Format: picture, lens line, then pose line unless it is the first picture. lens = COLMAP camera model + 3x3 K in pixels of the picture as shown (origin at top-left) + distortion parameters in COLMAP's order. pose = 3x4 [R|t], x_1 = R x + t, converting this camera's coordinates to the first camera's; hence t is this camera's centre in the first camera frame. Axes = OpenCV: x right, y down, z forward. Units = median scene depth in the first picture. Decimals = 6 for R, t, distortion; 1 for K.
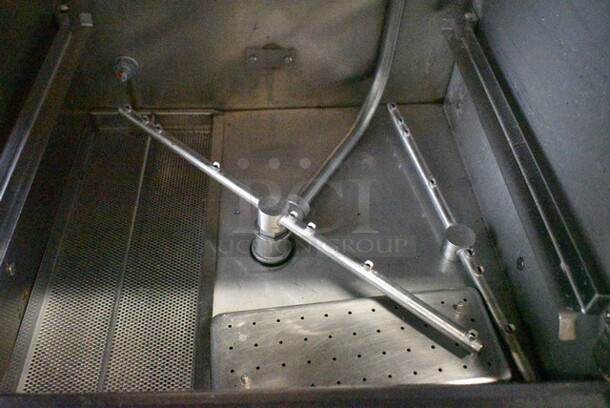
lens RADIAL K [[591.7, 0, 305.0], [0, 591.7, 204.0], [0, 0, 1]] dist [0.001045, 0.001706]
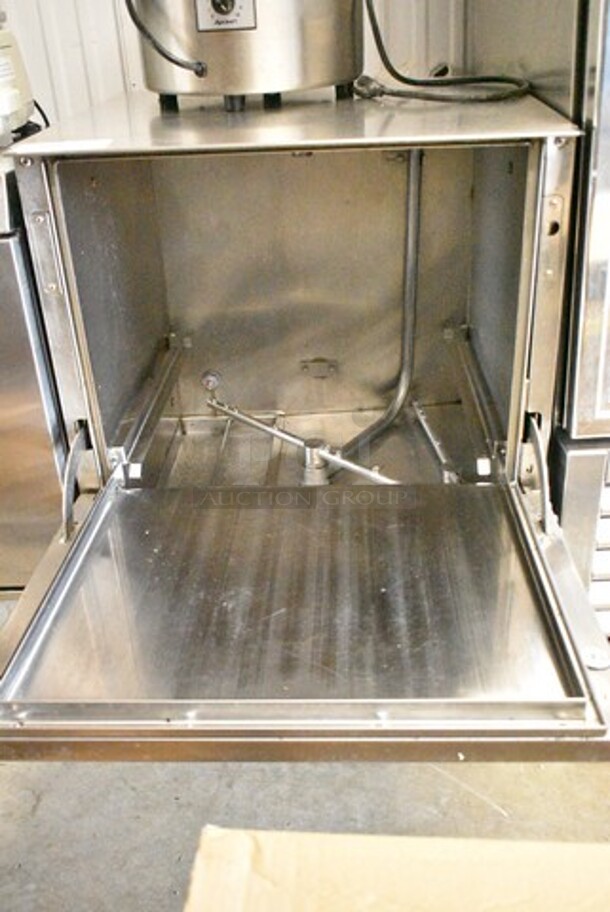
lens RADIAL K [[861.0, 0, 305.0], [0, 861.0, 456.0], [0, 0, 1]] dist [-0.008069, -0.002301]
pose [[0.992205, -0.029902, -0.120972, 0.148909], [-0.007547, 0.954582, -0.297852, 0.557628], [0.124384, 0.296443, 0.946916, -0.831271]]
